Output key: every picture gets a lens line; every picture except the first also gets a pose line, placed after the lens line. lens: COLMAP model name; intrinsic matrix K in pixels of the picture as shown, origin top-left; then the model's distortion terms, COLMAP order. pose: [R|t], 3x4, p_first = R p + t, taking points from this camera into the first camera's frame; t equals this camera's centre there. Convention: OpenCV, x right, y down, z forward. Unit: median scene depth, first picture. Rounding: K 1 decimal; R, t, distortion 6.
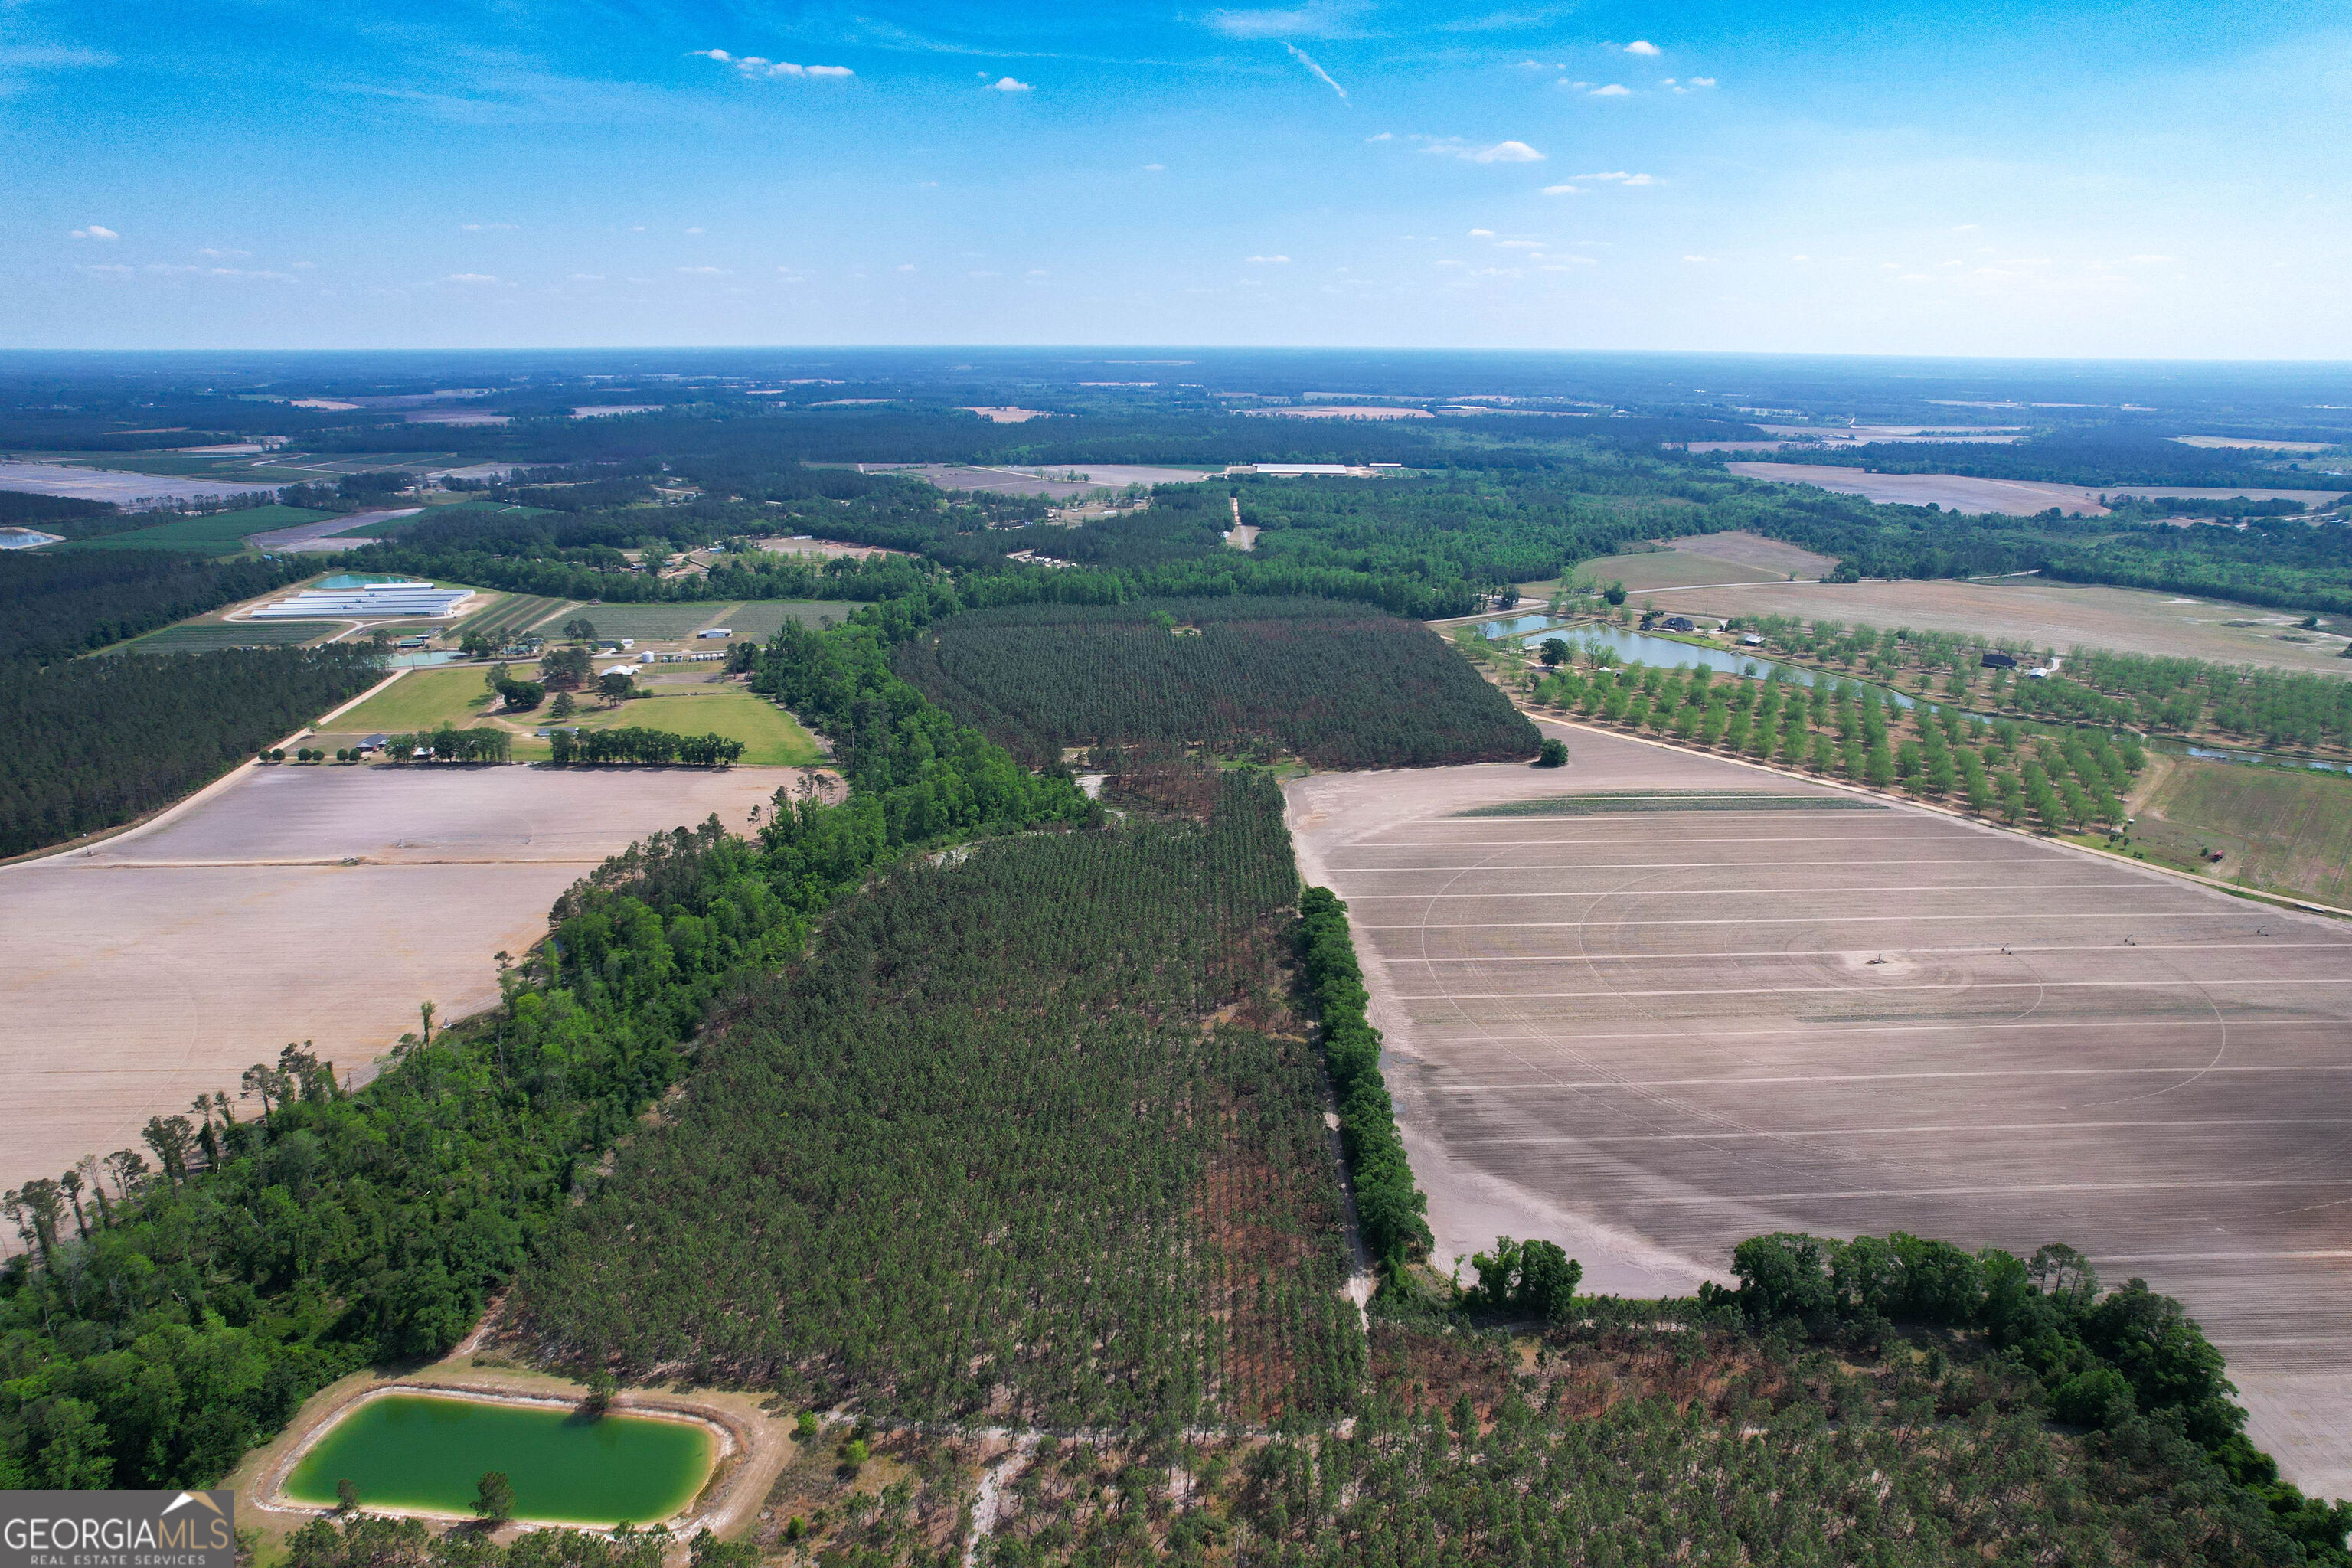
lens RADIAL K [[1492.7, 0, 1188.2], [0, 1492.7, 765.4], [0, 0, 1]] dist [-0.075728, 0.067813]
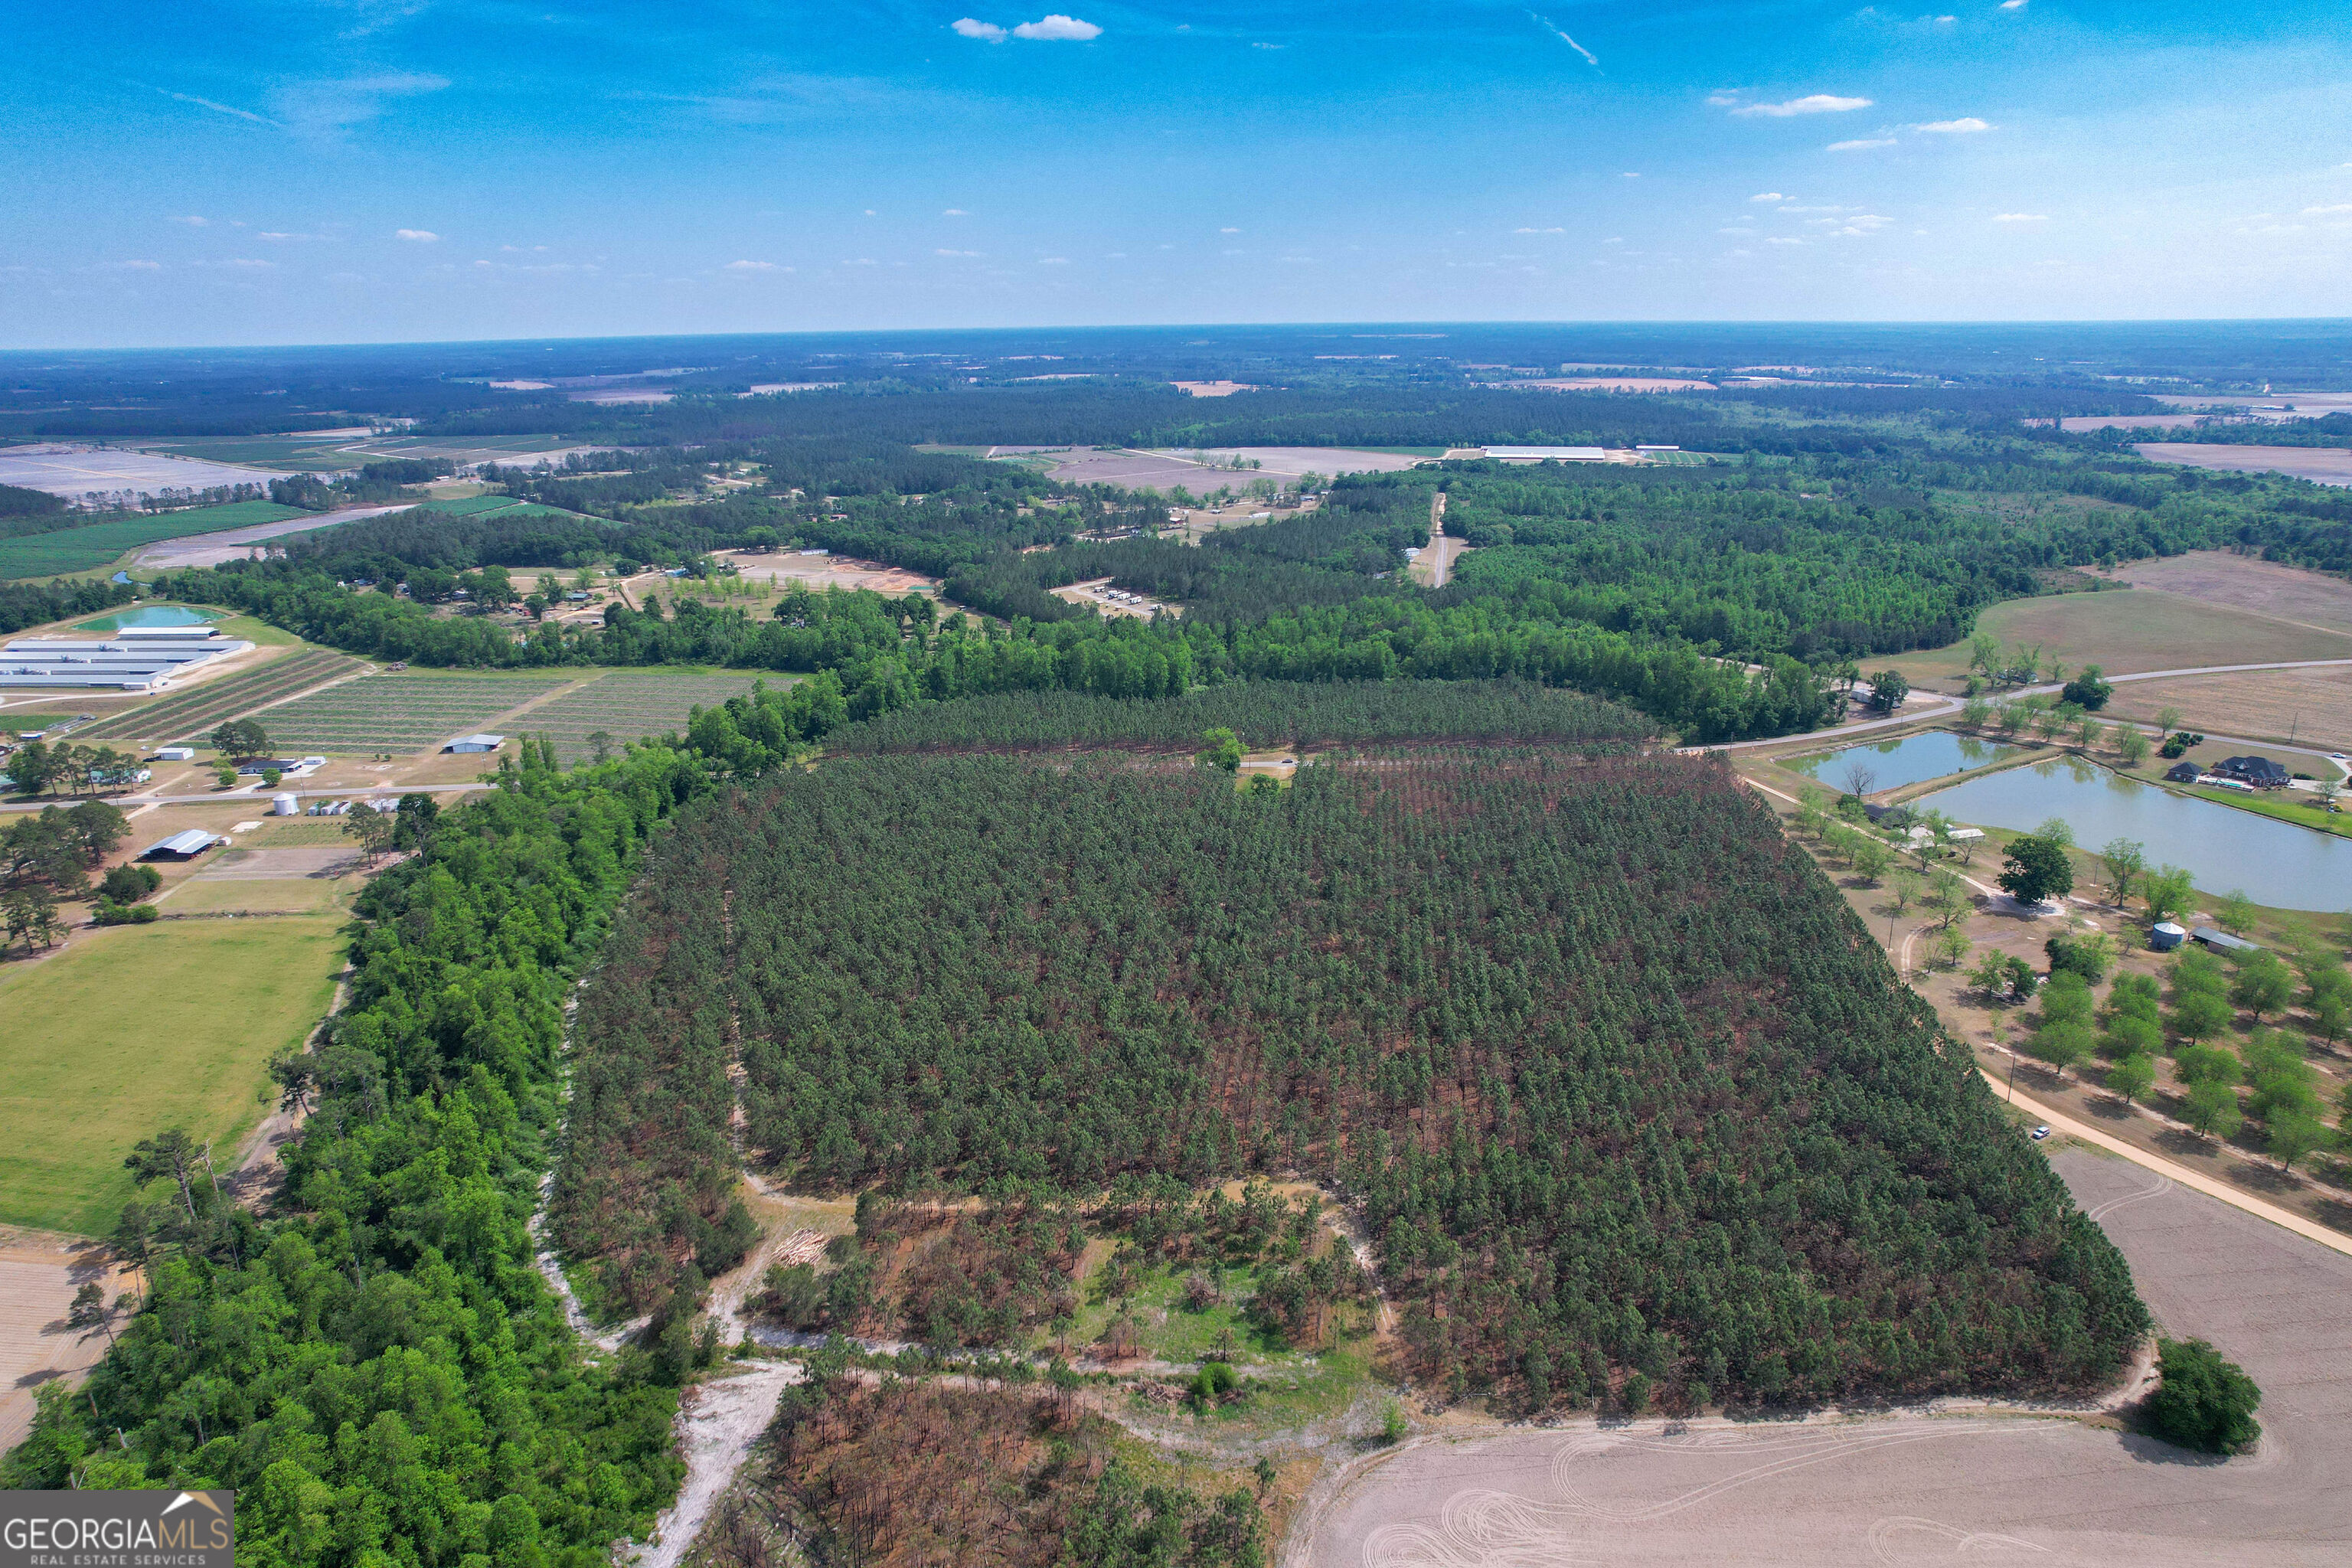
lens RADIAL K [[1492.7, 0, 1183.6], [0, 1492.7, 776.3], [0, 0, 1]] dist [-0.075728, 0.067813]
pose [[0.985327, 0.033524, -0.167351, 0.046371], [-0.030176, 0.999291, 0.022509, -0.078609], [0.167987, -0.017129, 0.985640, 0.376436]]
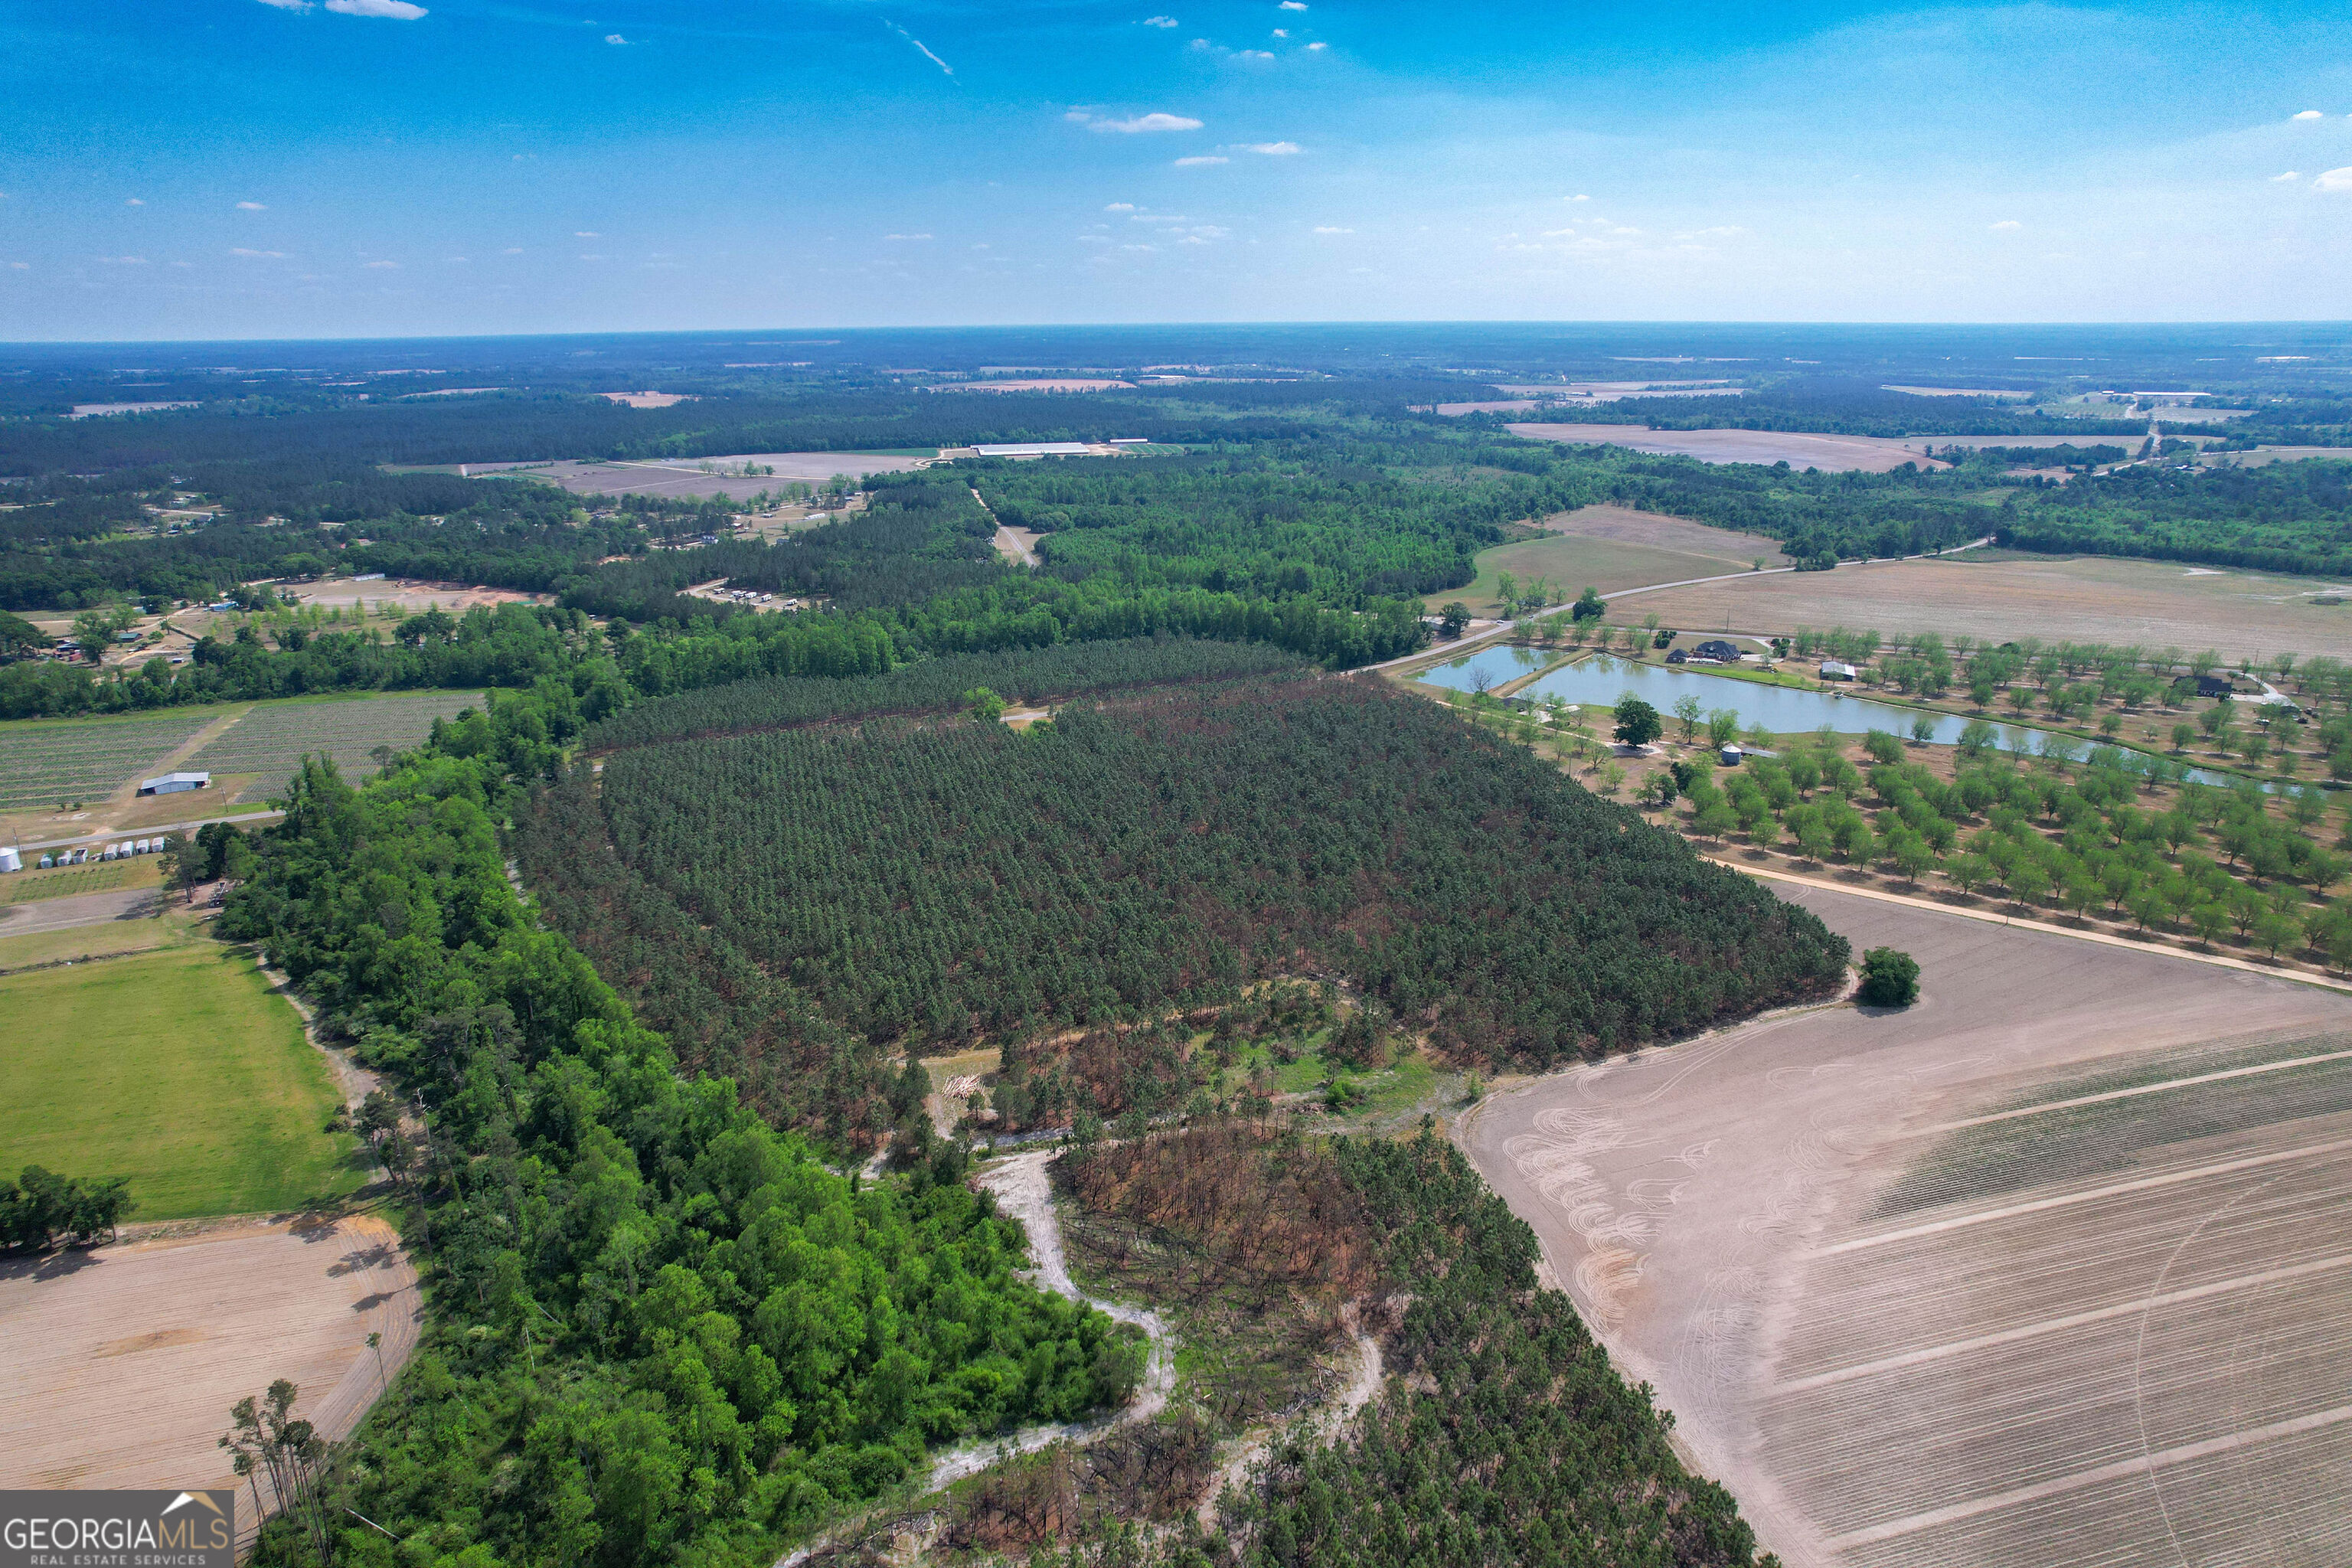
lens RADIAL K [[1492.7, 0, 1177.3], [0, 1492.7, 792.3], [0, 0, 1]] dist [-0.075728, 0.067813]
pose [[0.975003, -0.081731, 0.206615, -0.055130], [0.075570, 0.996433, 0.037552, -0.062570], [-0.208947, -0.021000, 0.977701, 0.313459]]
